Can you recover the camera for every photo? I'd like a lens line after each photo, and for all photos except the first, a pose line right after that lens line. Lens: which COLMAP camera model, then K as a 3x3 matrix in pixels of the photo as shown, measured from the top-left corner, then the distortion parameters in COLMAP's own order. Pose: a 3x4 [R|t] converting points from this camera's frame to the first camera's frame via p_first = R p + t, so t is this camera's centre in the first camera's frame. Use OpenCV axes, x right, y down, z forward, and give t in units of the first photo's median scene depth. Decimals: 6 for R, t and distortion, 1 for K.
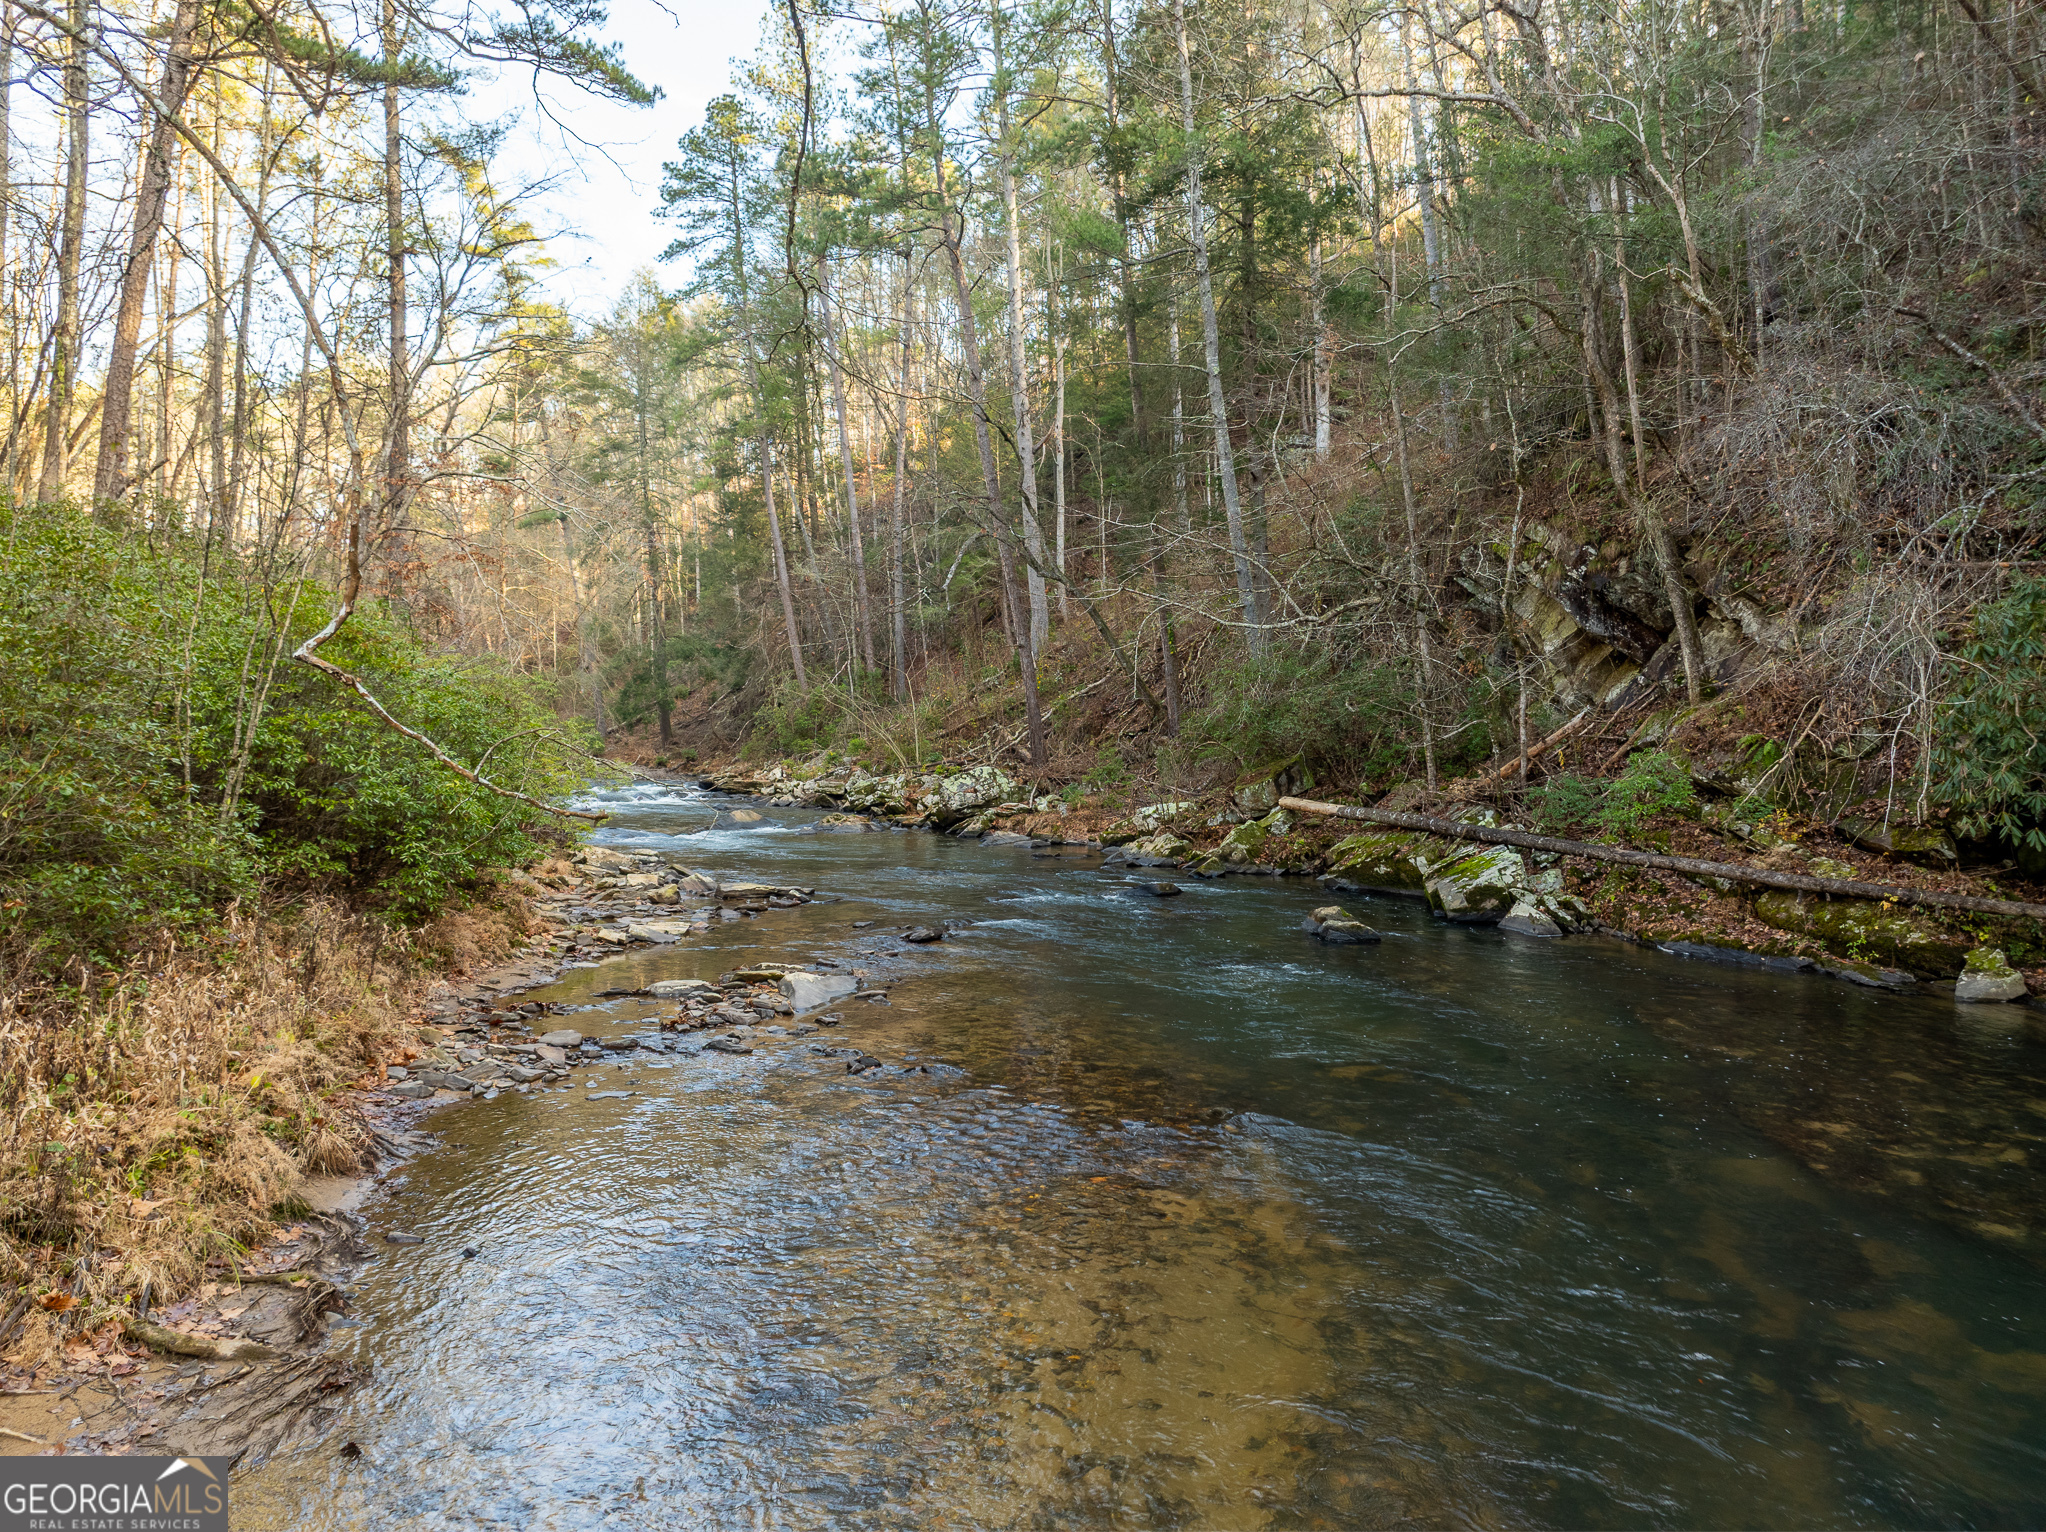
lens RADIAL K [[1444.2, 0, 1039.1], [0, 1444.2, 763.3], [0, 0, 1]] dist [-0.009907, -0.047513]
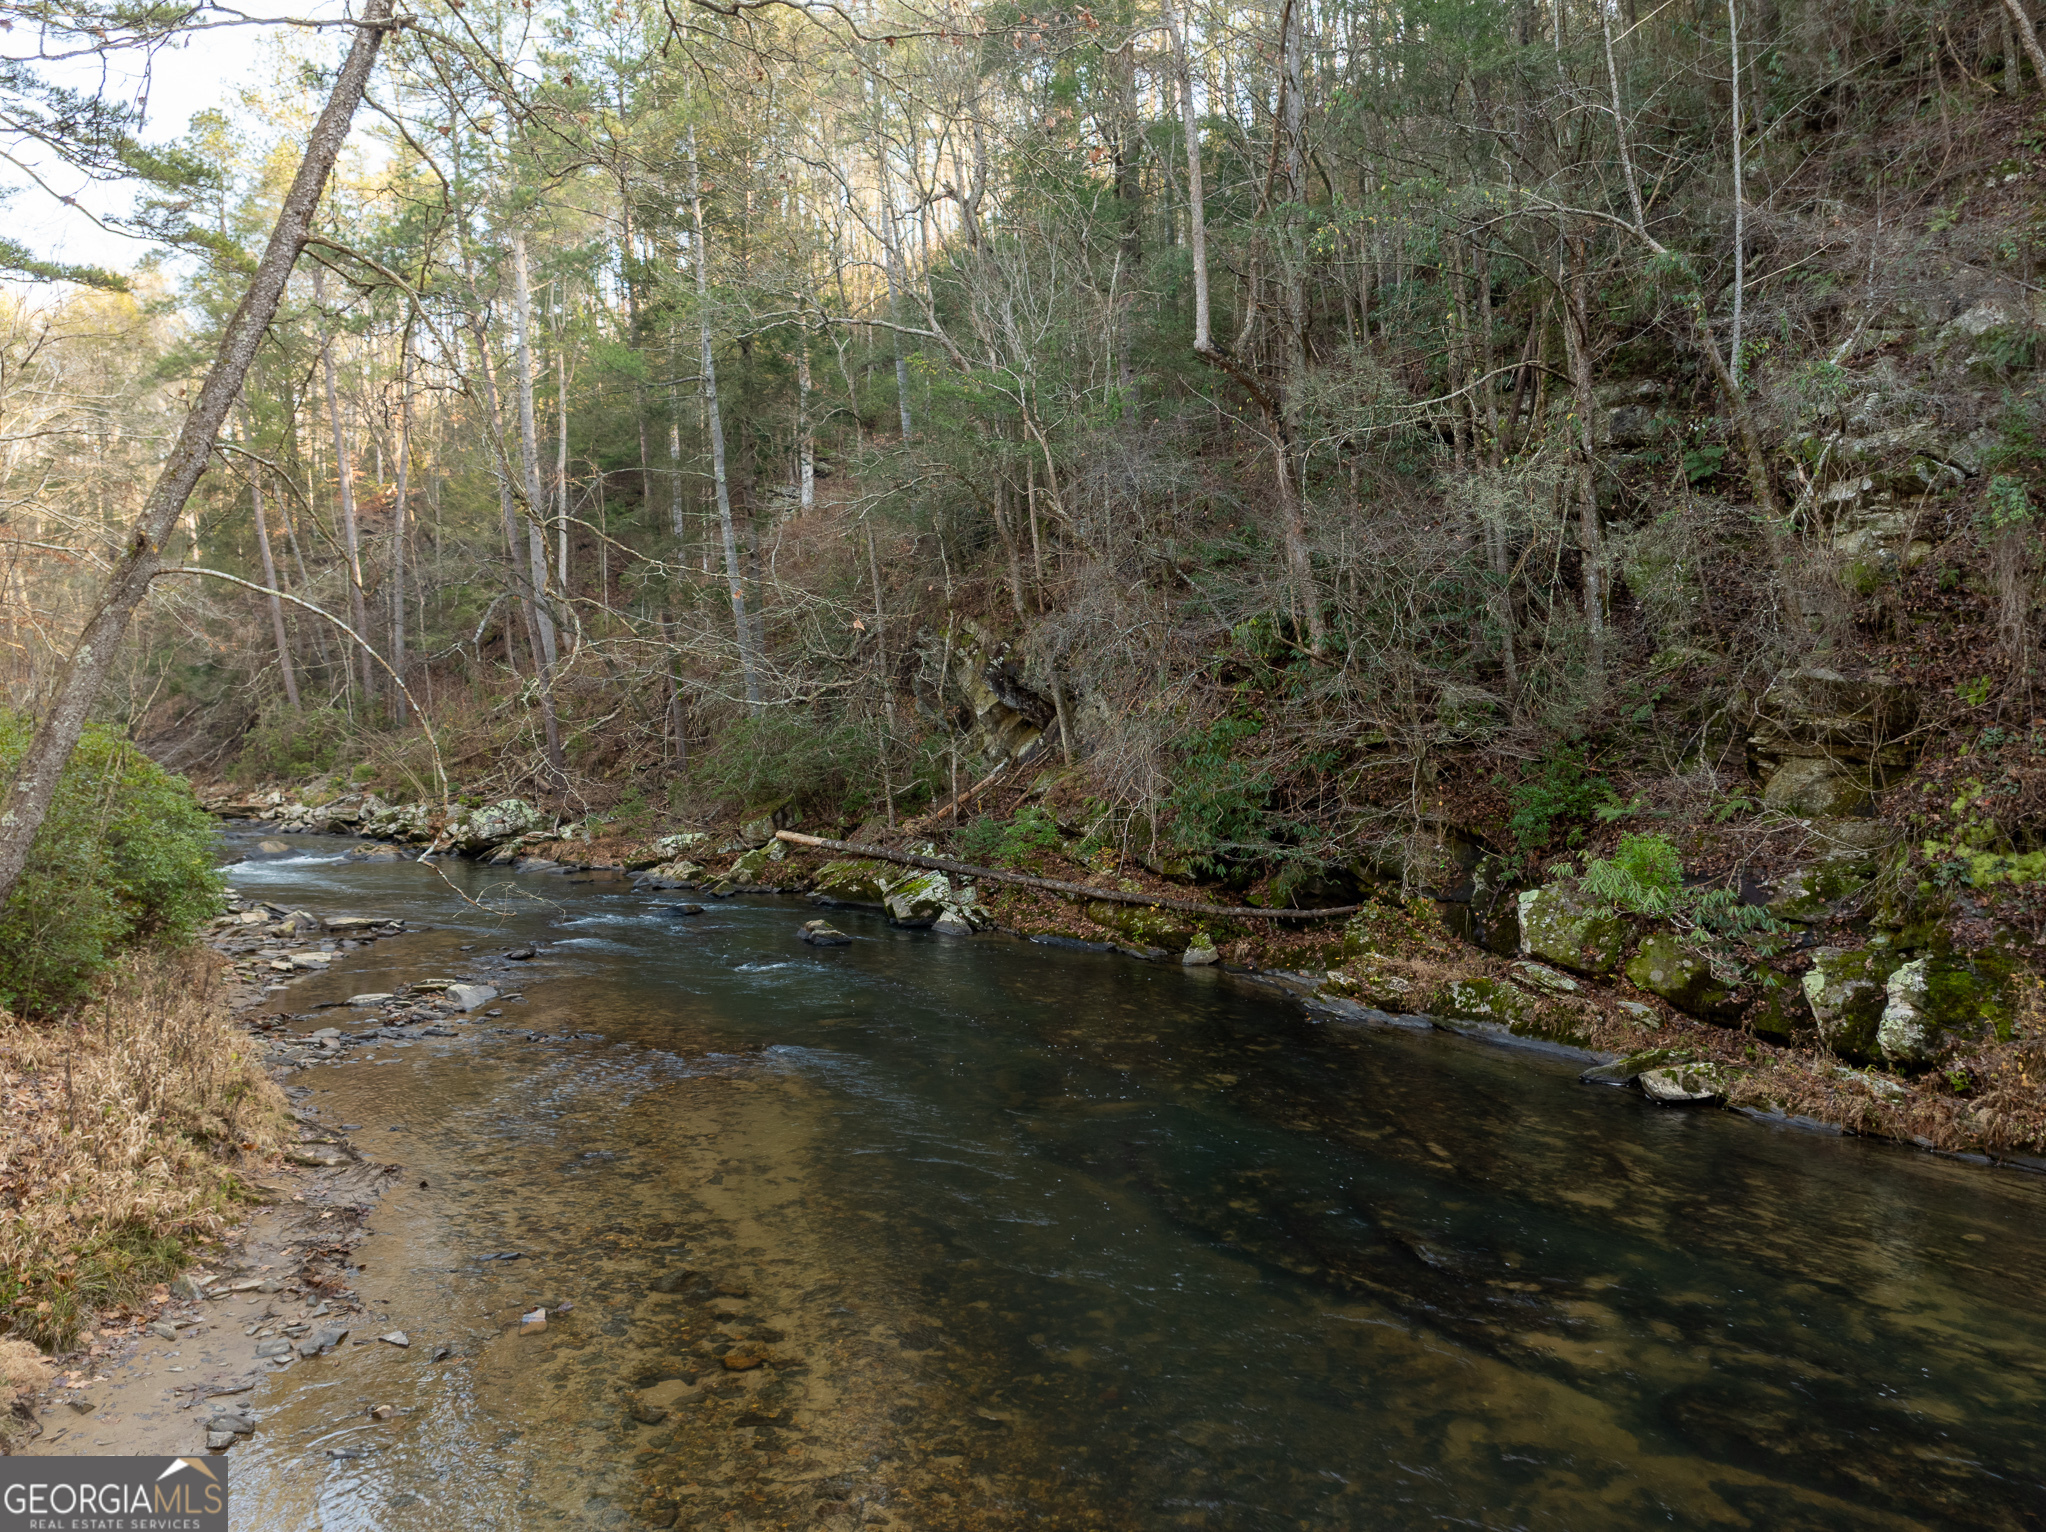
lens RADIAL K [[1444.2, 0, 1039.1], [0, 1444.2, 763.3], [0, 0, 1]] dist [-0.009907, -0.047513]
pose [[0.937933, -0.003520, 0.346798, -0.060762], [0.002578, 0.999992, 0.003175, -0.041875], [-0.346806, -0.002084, 0.937934, -0.290829]]
